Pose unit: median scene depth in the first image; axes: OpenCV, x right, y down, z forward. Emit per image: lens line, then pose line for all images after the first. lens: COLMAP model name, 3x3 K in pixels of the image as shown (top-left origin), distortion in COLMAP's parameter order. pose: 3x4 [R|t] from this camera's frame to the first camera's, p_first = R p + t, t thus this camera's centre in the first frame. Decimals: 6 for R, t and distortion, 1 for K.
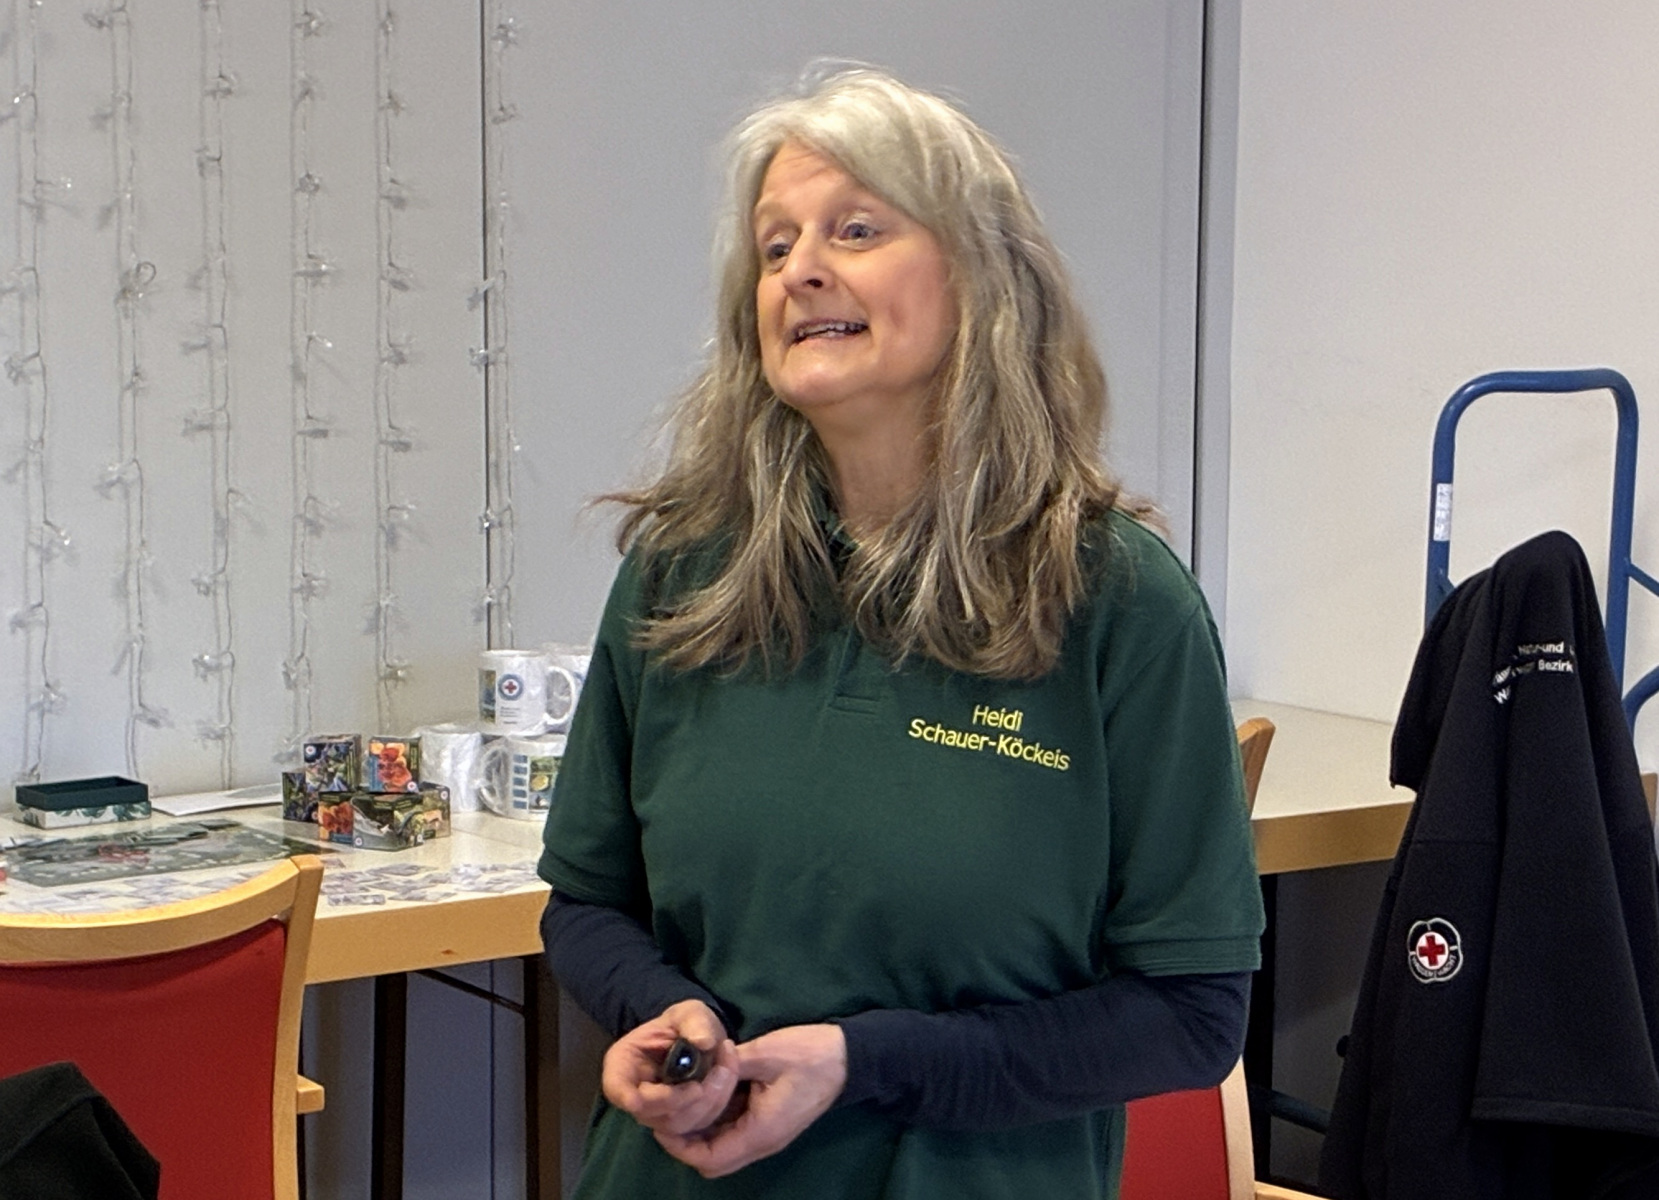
lens RADIAL K [[3972.1, 0, 829.5], [0, 3972.1, 600.0], [0, 0, 1]] dist [-0.012476, -0.004359]
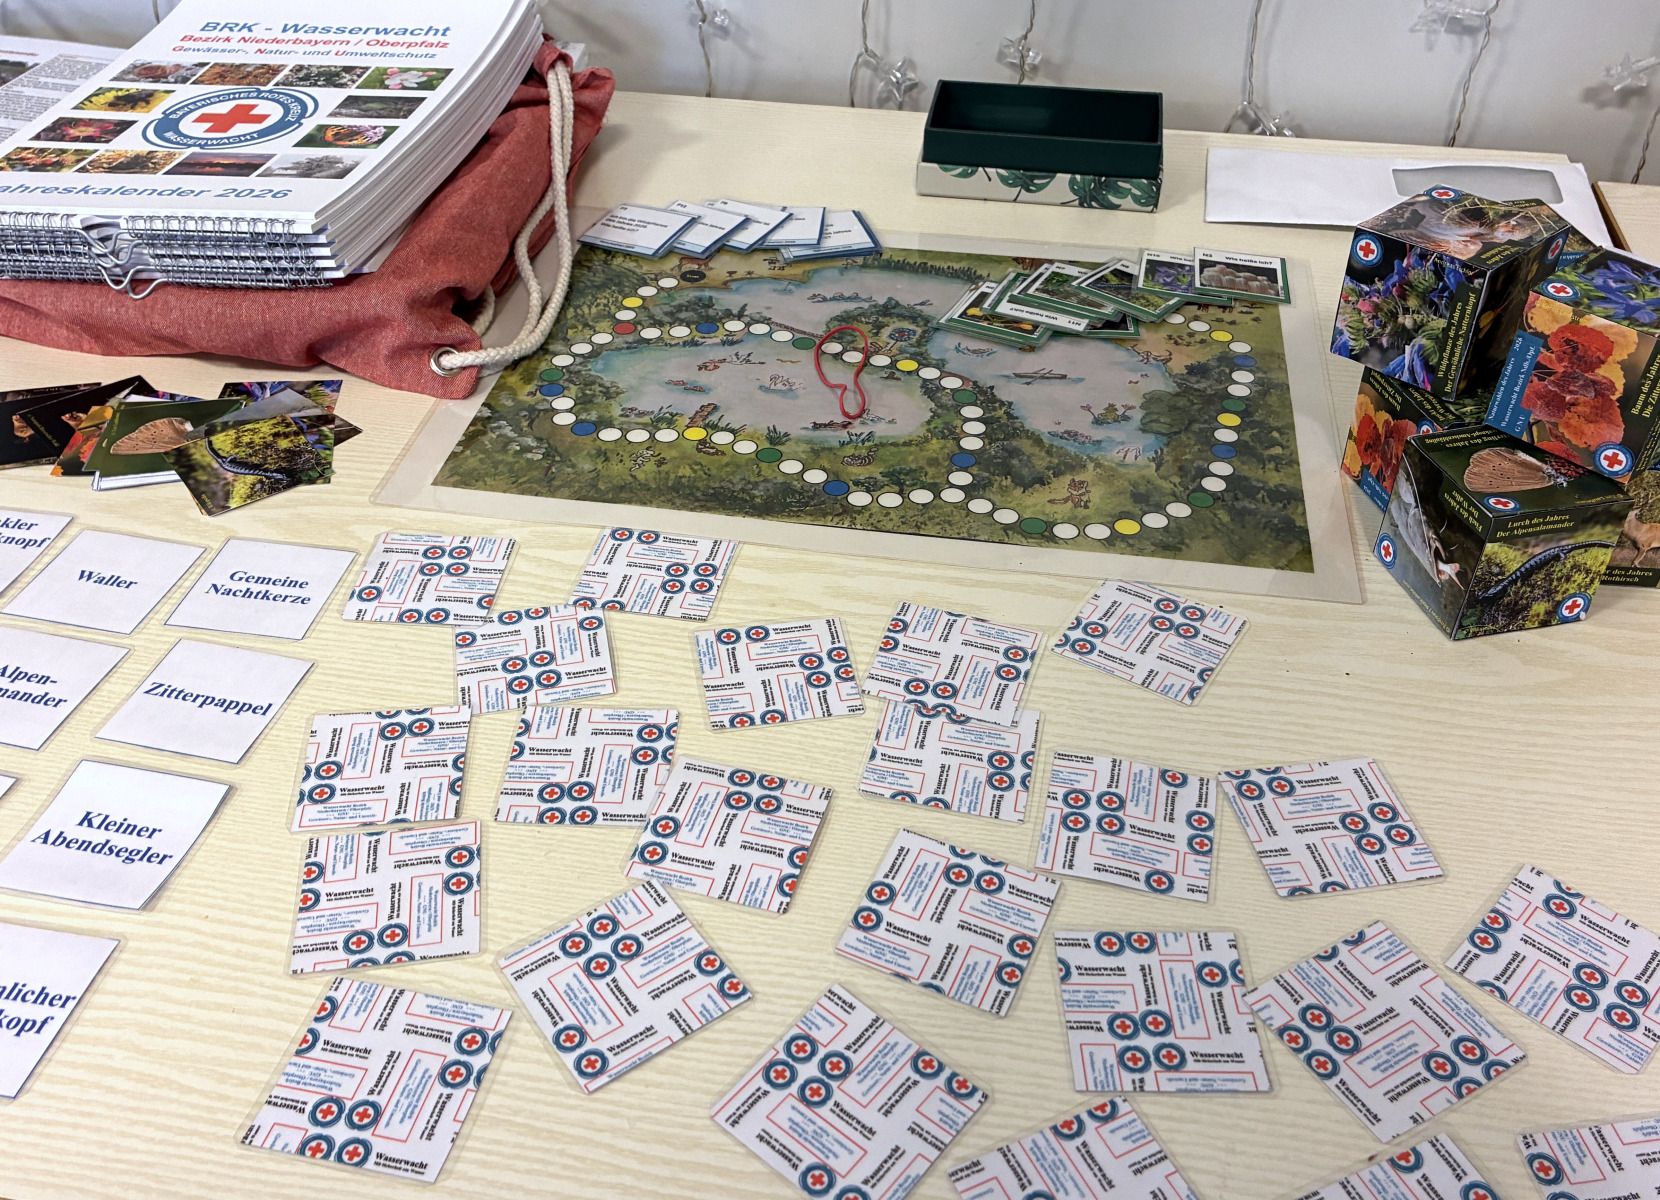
lens RADIAL K [[1494.7, 0, 828.6], [0, 1494.7, 568.4], [0, 0, 1]] dist [0.013618, 0.016530]
pose [[0.660031, 0.465522, -0.589617, -0.069089], [-0.075937, 0.822184, 0.564134, -0.009802], [0.747391, -0.327572, 0.578017, 0.854456]]
